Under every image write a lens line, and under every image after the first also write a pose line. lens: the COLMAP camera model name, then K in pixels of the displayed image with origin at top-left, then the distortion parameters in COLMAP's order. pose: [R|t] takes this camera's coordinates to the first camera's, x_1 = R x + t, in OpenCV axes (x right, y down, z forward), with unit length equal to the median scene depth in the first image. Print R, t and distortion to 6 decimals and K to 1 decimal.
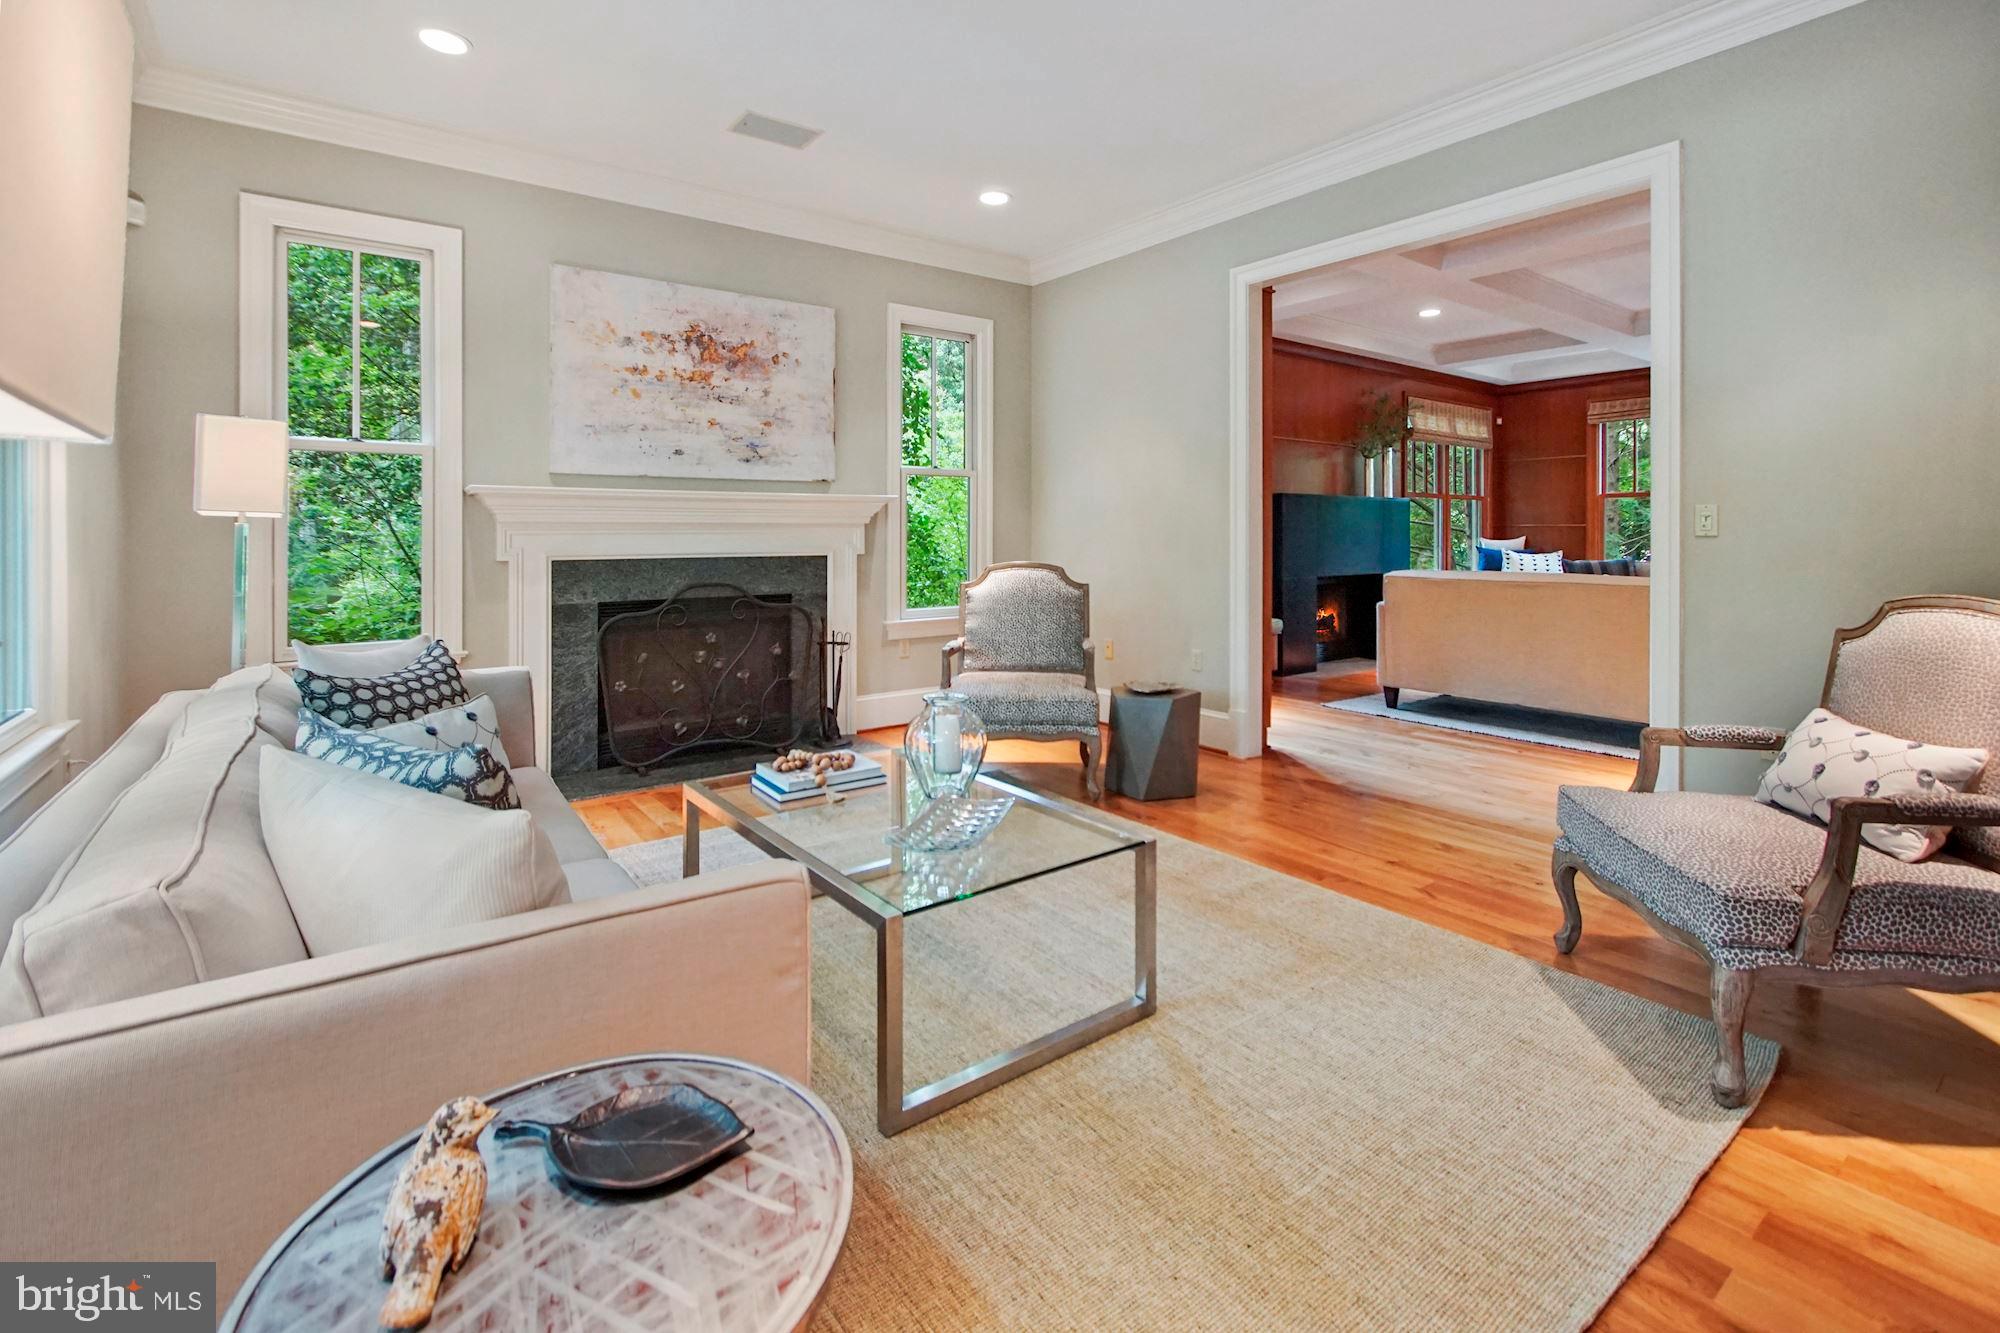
lens RADIAL K [[910.0, 0, 1003.5], [0, 910.0, 529.4], [0, 0, 1]] dist [0.002621, 0.000669]
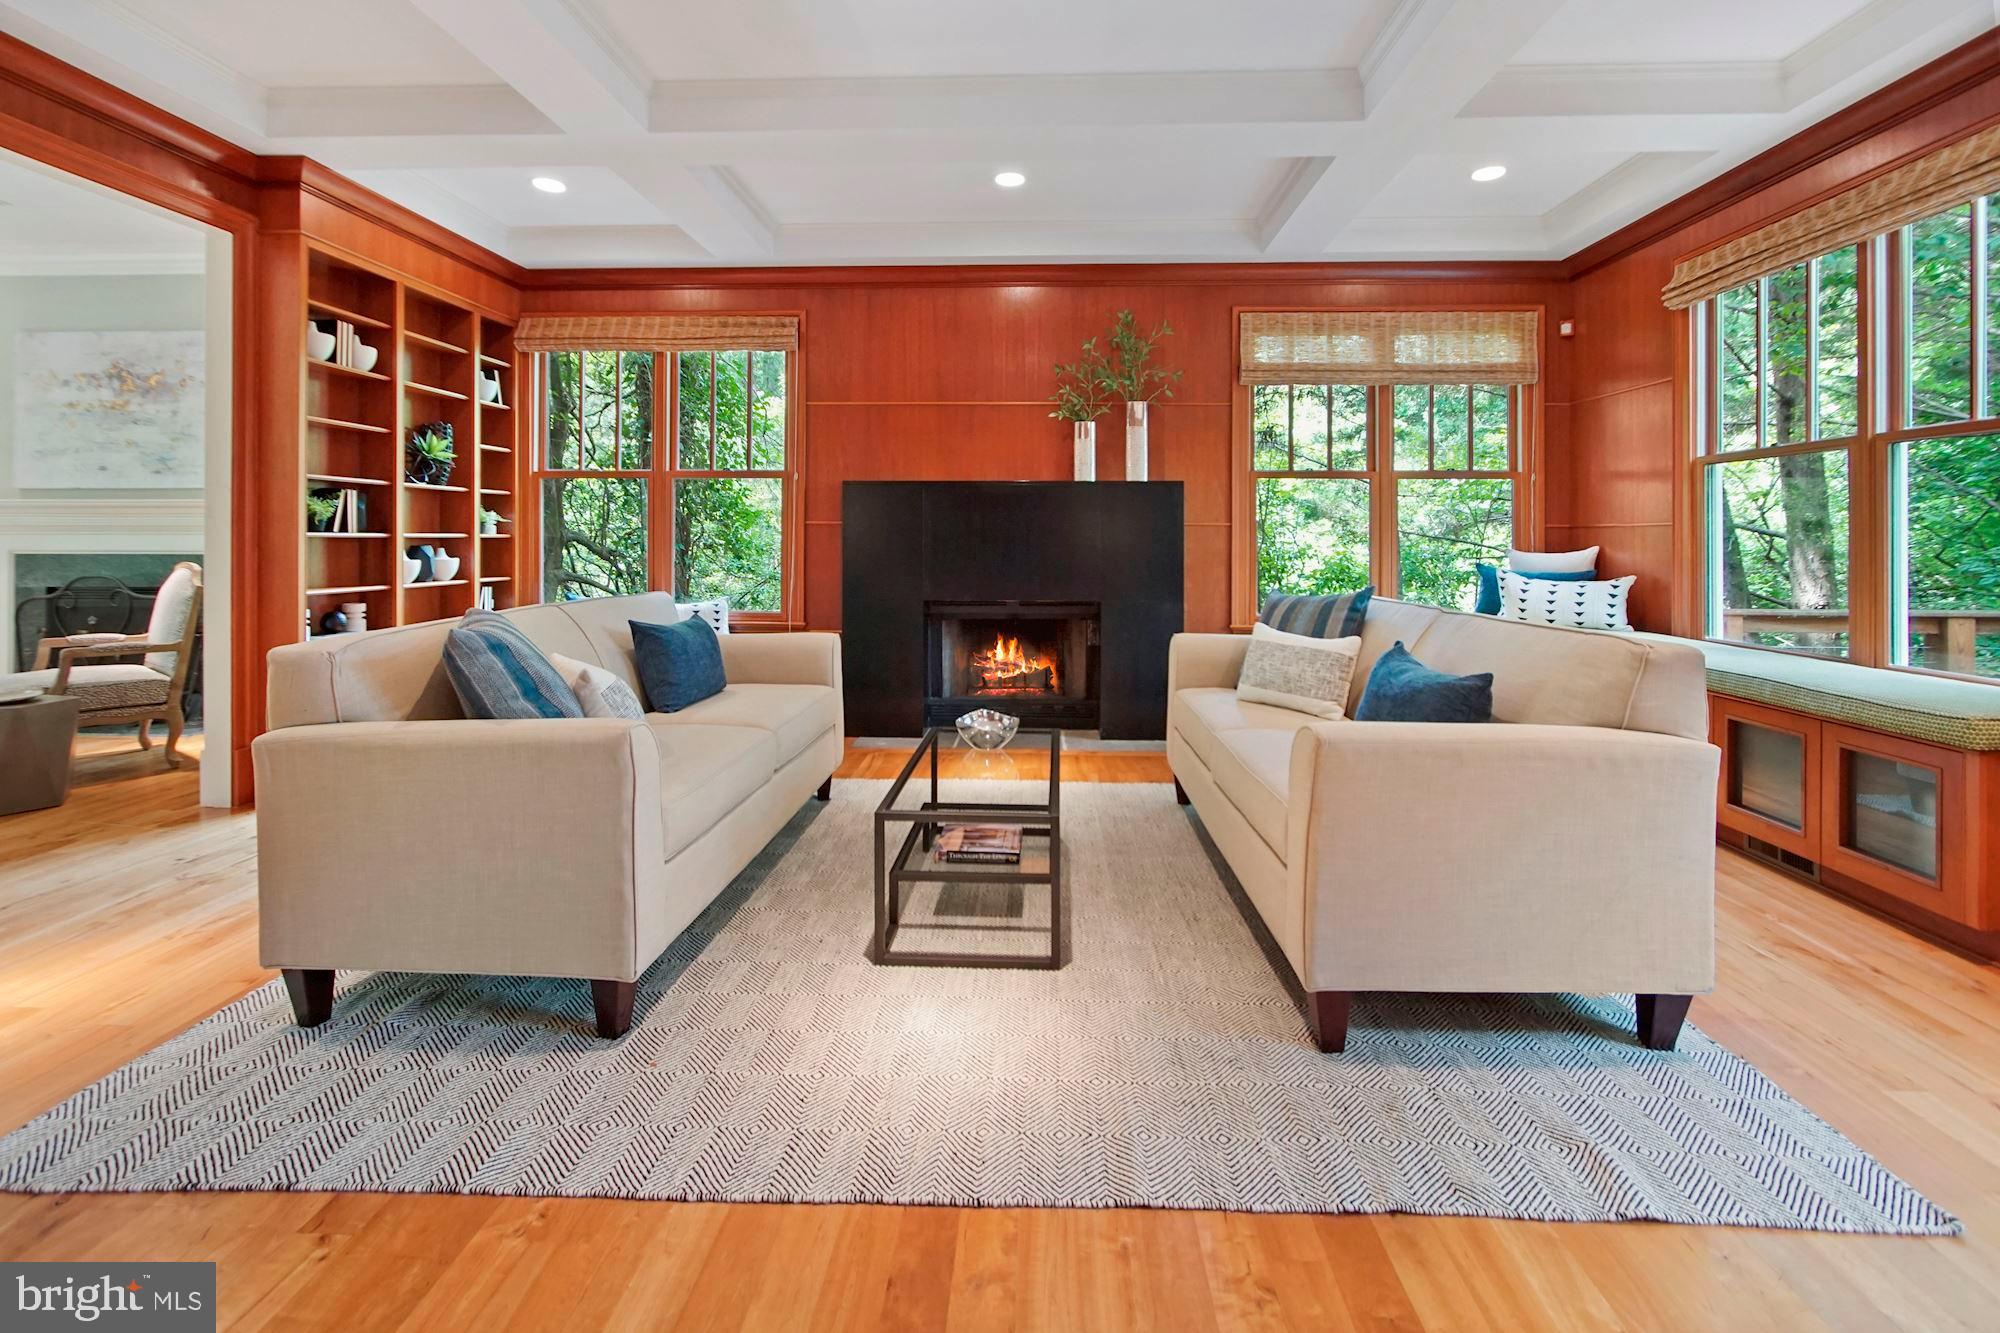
lens RADIAL K [[910.0, 0, 1003.5], [0, 910.0, 529.4], [0, 0, 1]] dist [0.002621, 0.000669]
pose [[0.763641, -0.004211, -0.645628, 1.353607], [-0.001565, 0.999964, -0.008372, 0.006167], [0.645640, 0.007404, 0.763606, 0.835608]]
